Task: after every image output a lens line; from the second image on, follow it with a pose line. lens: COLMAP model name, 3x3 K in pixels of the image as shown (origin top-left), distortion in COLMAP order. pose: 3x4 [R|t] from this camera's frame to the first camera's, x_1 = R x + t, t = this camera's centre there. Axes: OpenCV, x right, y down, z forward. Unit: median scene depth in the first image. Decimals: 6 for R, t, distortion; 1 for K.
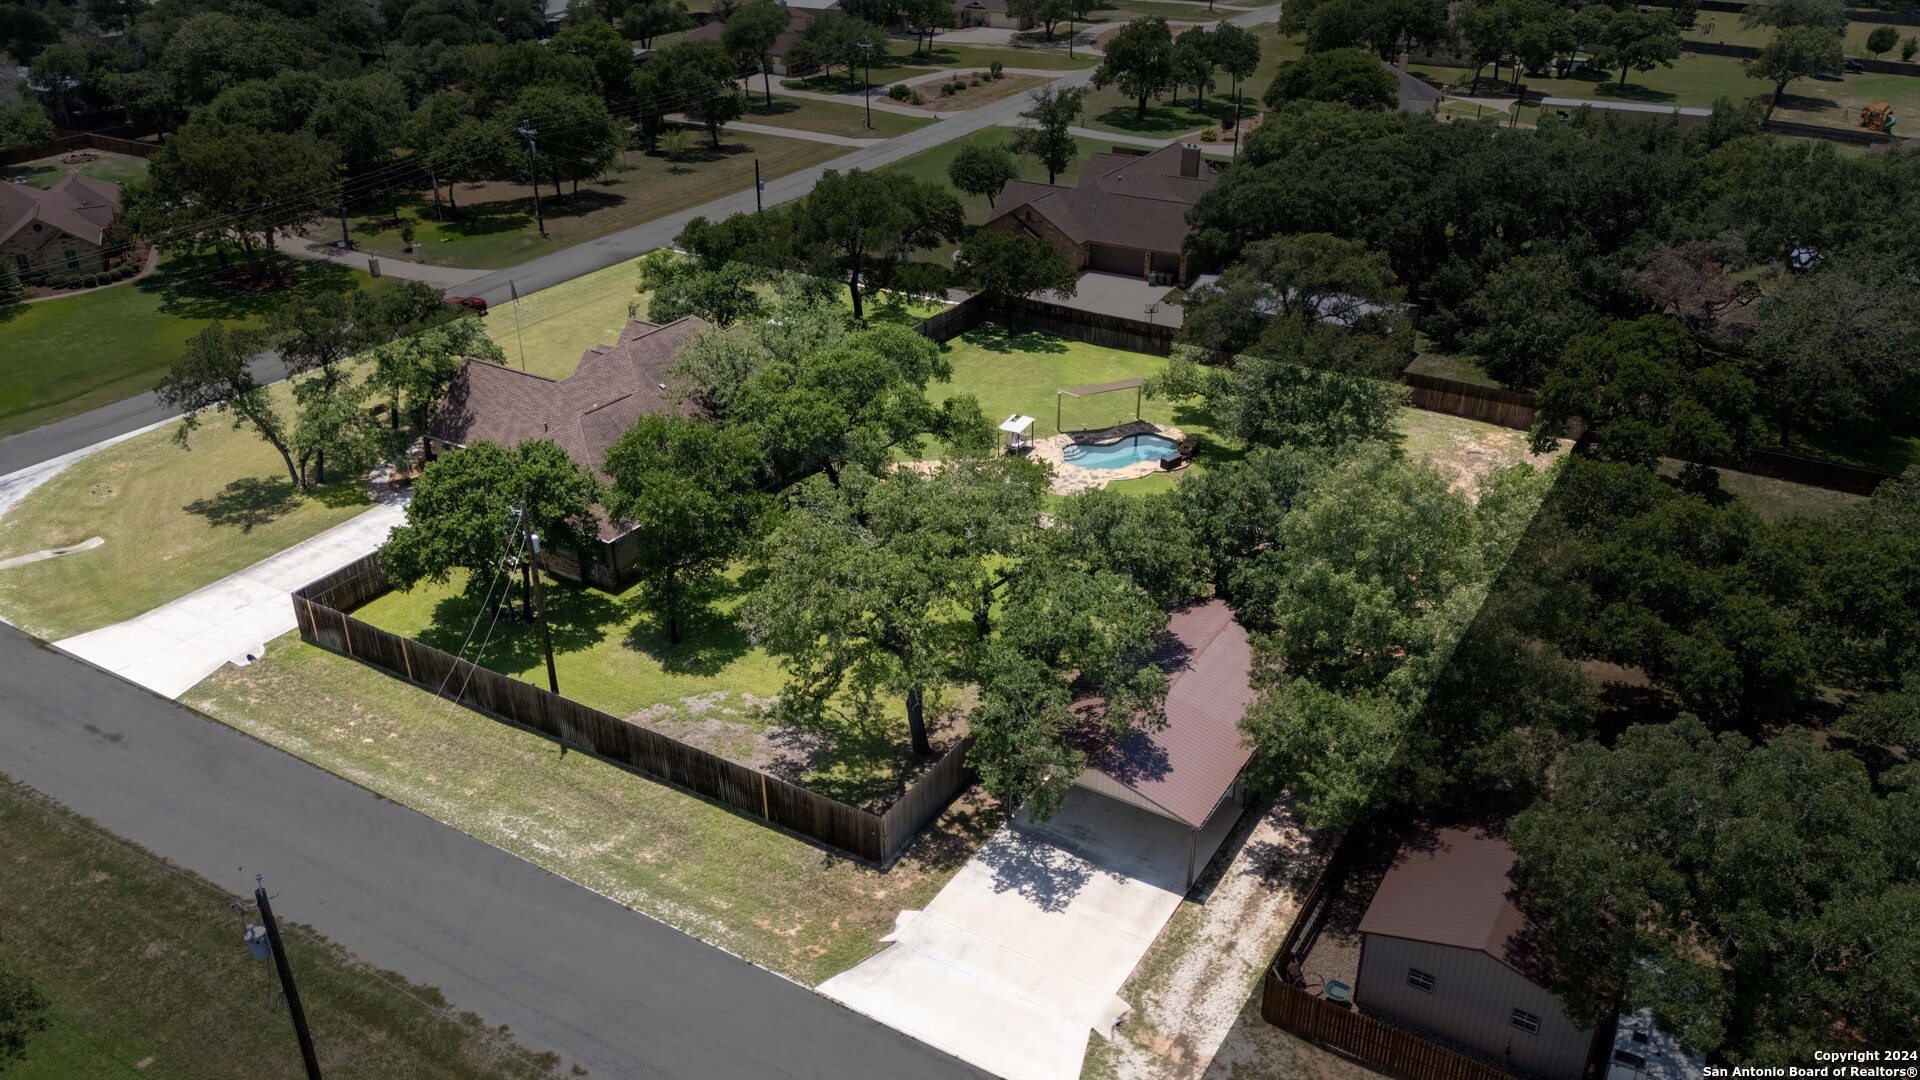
lens RADIAL K [[1412.8, 0, 960.0], [0, 1412.8, 540.0], [0, 0, 1]] dist [0.062414, -0.050604]
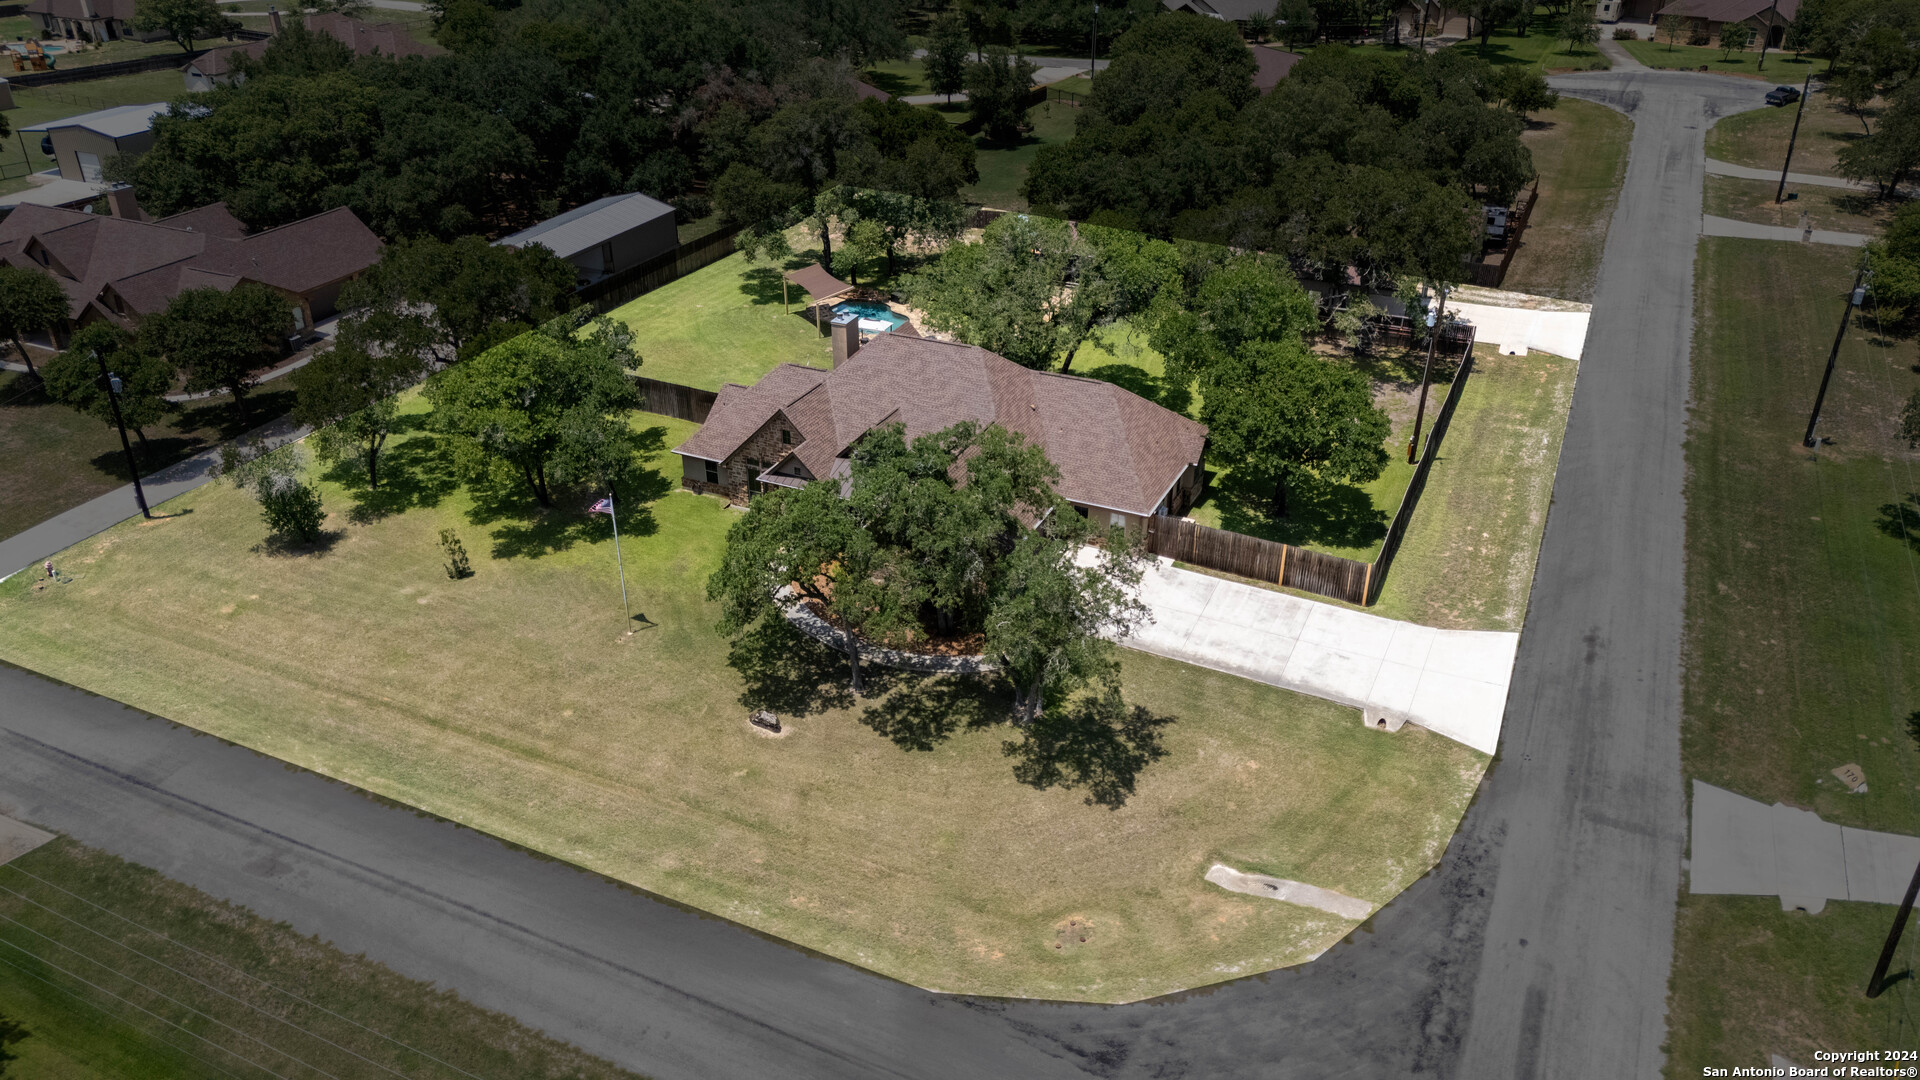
lens RADIAL K [[1412.8, 0, 960.0], [0, 1412.8, 540.0], [0, 0, 1]] dist [0.062414, -0.050604]
pose [[-0.111604, -0.473881, 0.873488, -1.051017], [0.455650, 0.756736, 0.468758, -0.461108], [-0.883135, 0.450320, 0.131469, 0.915922]]
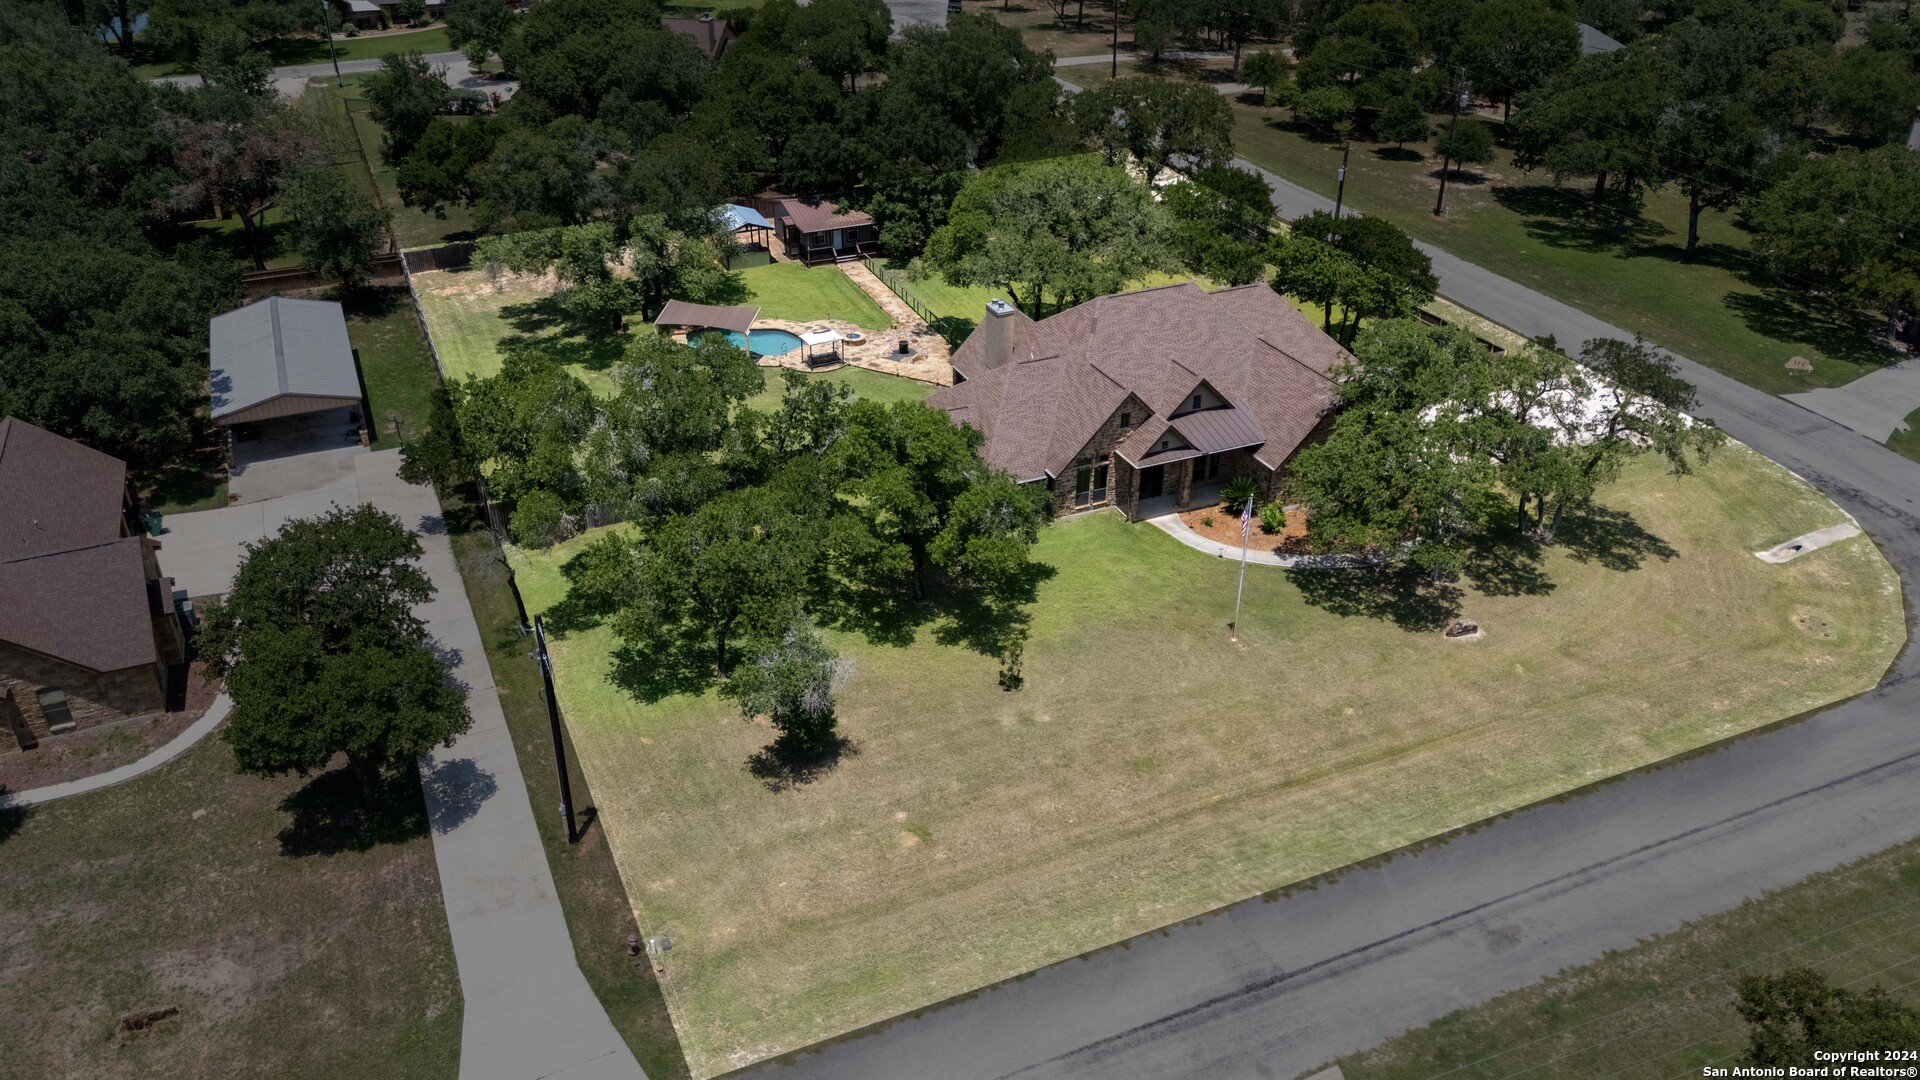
lens RADIAL K [[1412.8, 0, 960.0], [0, 1412.8, 540.0], [0, 0, 1]] dist [0.062414, -0.050604]
pose [[-0.826149, -0.281217, 0.488256, -0.598339], [0.255057, 0.586031, 0.769099, -0.777269], [-0.502417, 0.759924, -0.412422, 1.544027]]
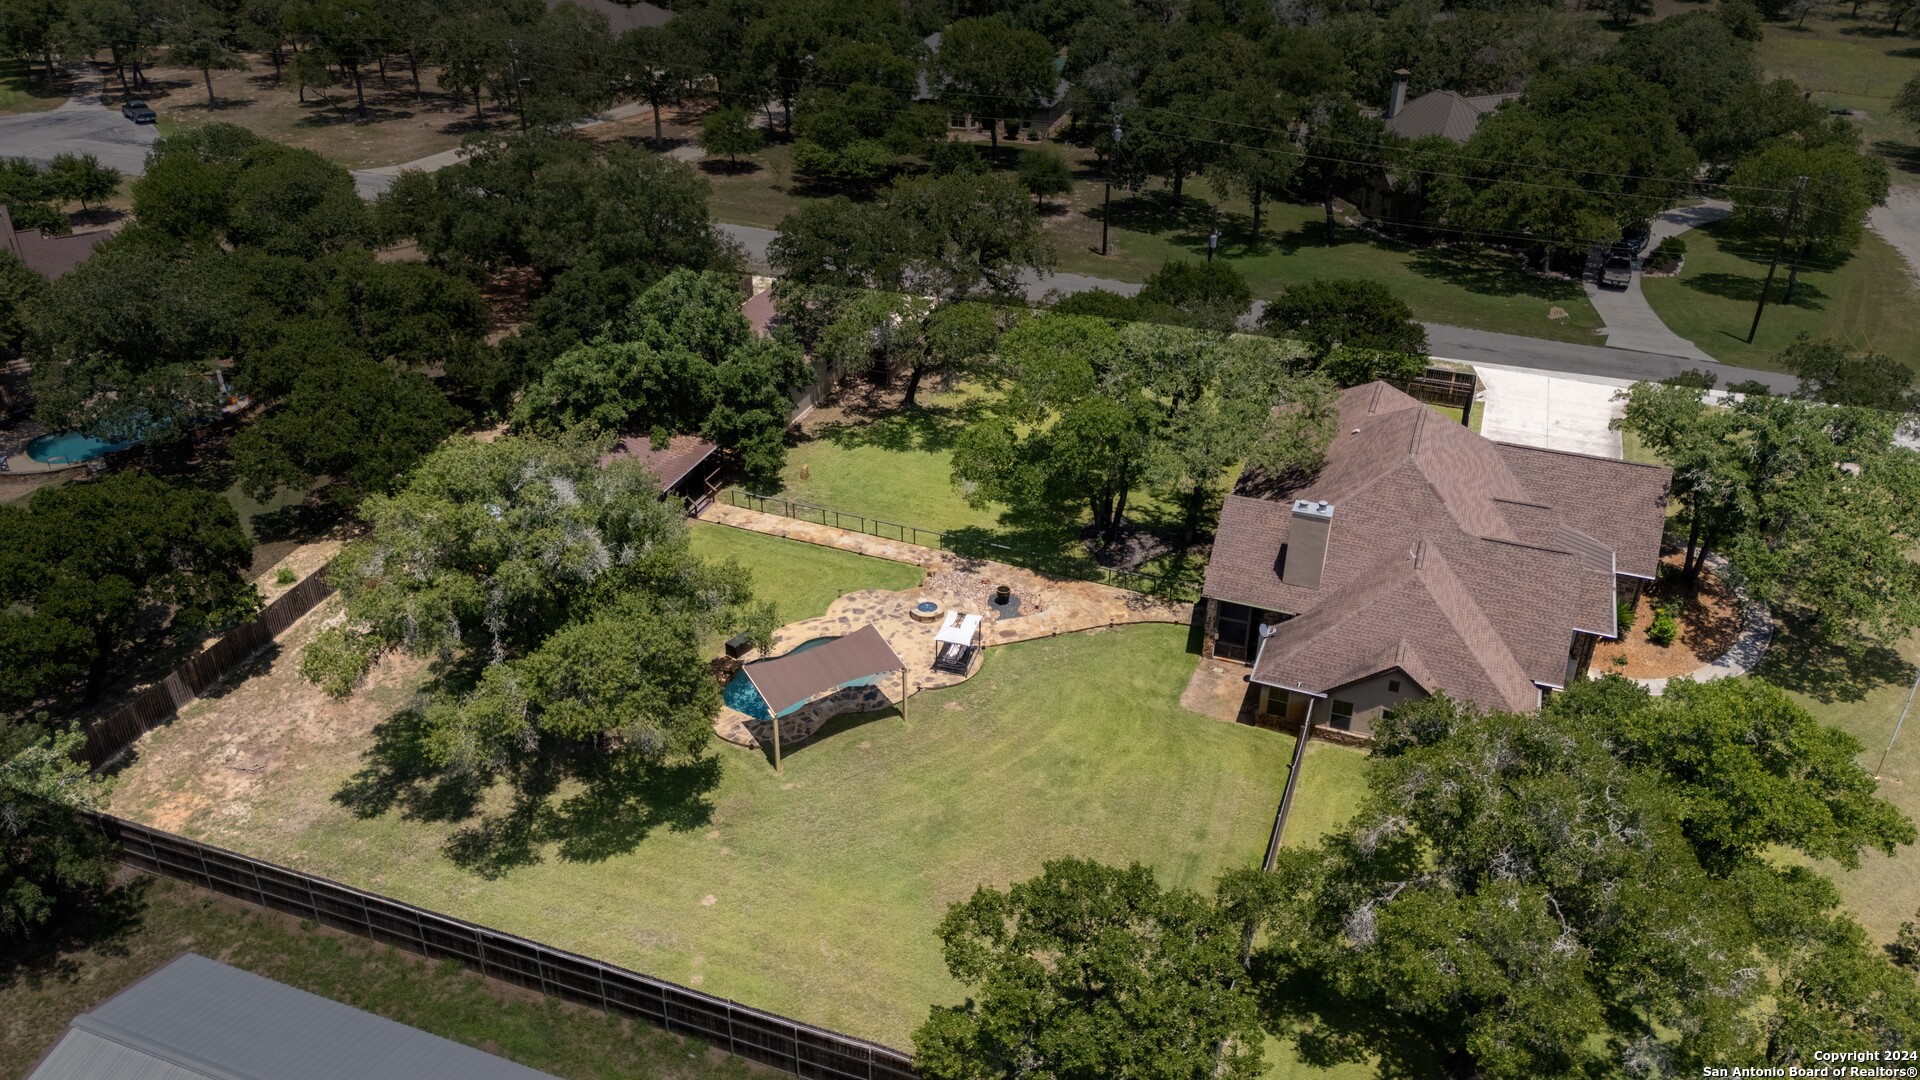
lens RADIAL K [[1412.8, 0, 960.0], [0, 1412.8, 540.0], [0, 0, 1]] dist [0.062414, -0.050604]
pose [[-0.982644, 0.088631, -0.162958, 0.156201], [-0.089215, 0.544405, 0.834065, -0.725054], [0.162639, 0.834127, -0.527049, 1.399254]]
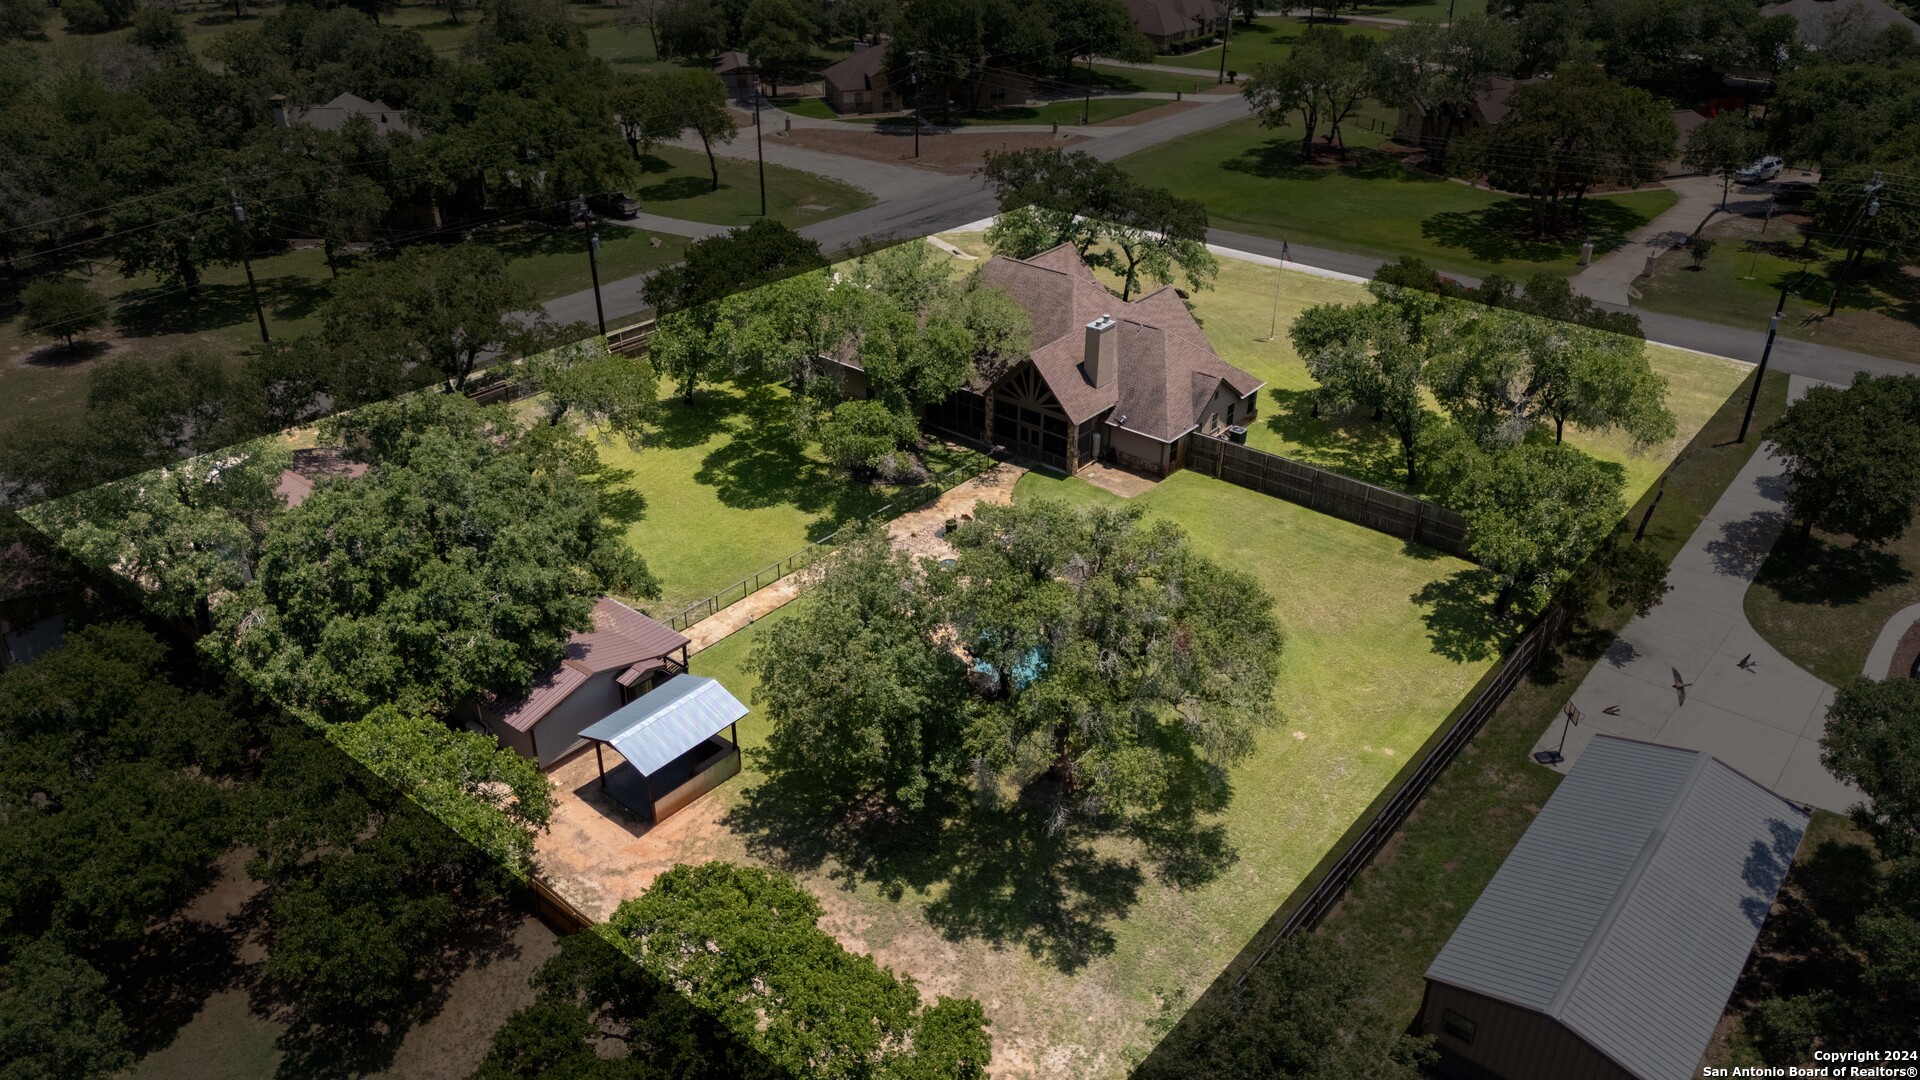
lens RADIAL K [[1412.8, 0, 960.0], [0, 1412.8, 540.0], [0, 0, 1]] dist [0.062414, -0.050604]
pose [[-0.140740, 0.484993, -0.863119, 0.760089], [-0.453684, 0.743281, 0.491633, -0.471599], [0.879979, 0.460776, 0.115424, 0.917478]]
